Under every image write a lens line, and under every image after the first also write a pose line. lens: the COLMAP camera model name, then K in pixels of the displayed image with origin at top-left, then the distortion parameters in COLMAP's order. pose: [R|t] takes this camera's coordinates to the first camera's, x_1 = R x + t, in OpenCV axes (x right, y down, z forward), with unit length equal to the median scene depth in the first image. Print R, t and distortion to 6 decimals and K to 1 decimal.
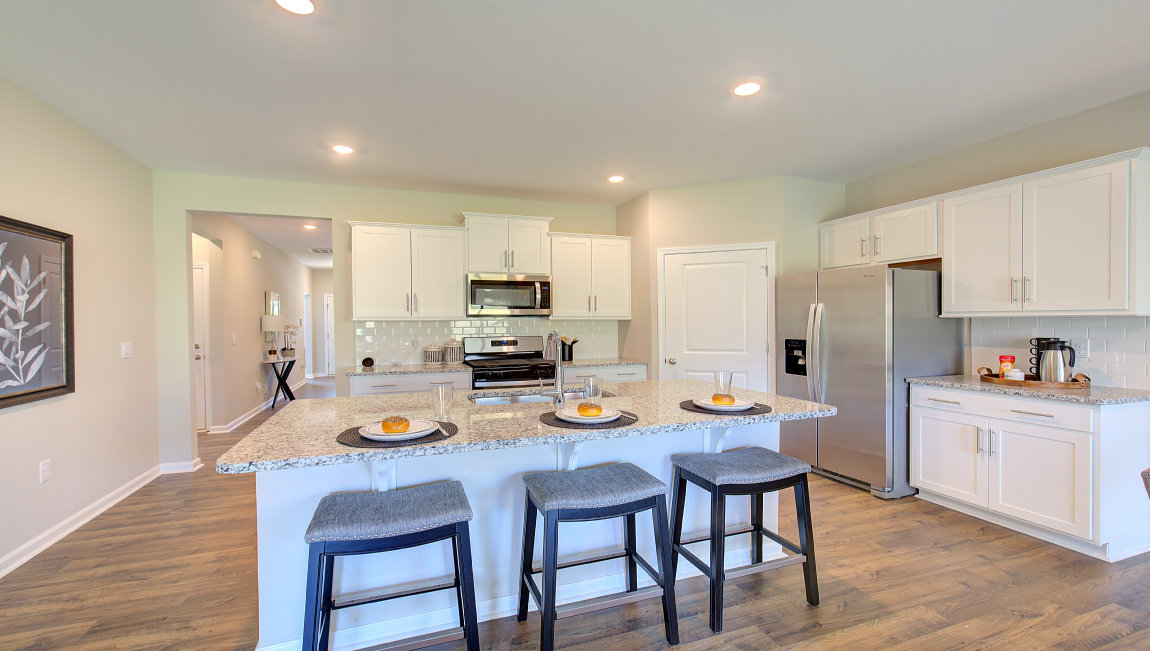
lens RADIAL K [[489.3, 0, 573.0], [0, 489.3, 331.9], [0, 0, 1]] dist [-0.000300, 0.000219]
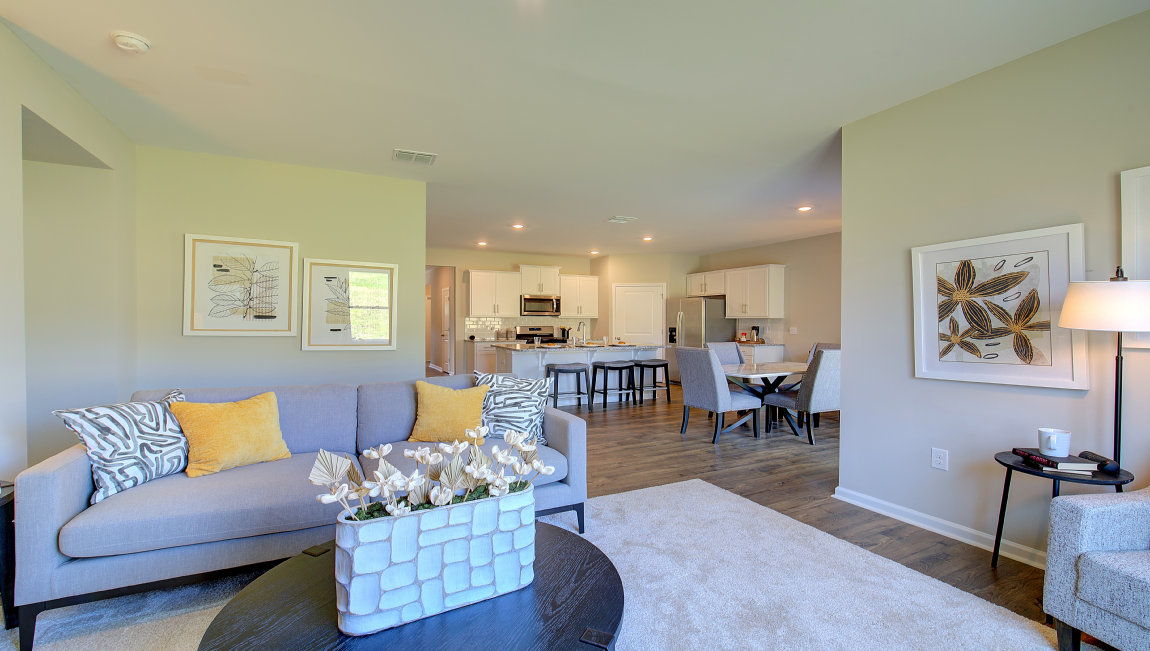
lens RADIAL K [[489.3, 0, 573.0], [0, 489.3, 331.9], [0, 0, 1]] dist [-0.000300, 0.000219]
pose [[0.992109, 0.007243, 0.125171, -0.373385], [-0.007426, 0.999972, 0.000995, 0.047445], [-0.125160, -0.001916, 0.992135, -1.541146]]
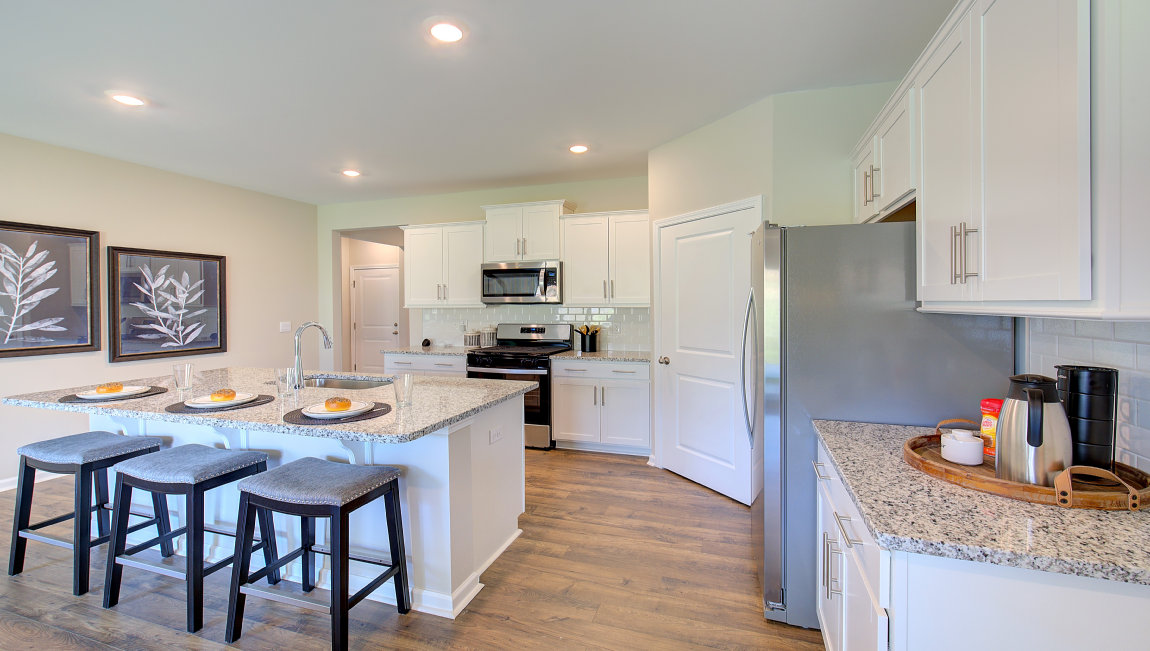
lens RADIAL K [[489.3, 0, 573.0], [0, 489.3, 331.9], [0, 0, 1]] dist [-0.000300, 0.000219]
pose [[0.781212, 0.036583, -0.623193, 0.871469], [-0.013626, 0.999043, 0.041565, -0.027100], [0.624117, -0.023980, 0.780963, 0.418074]]
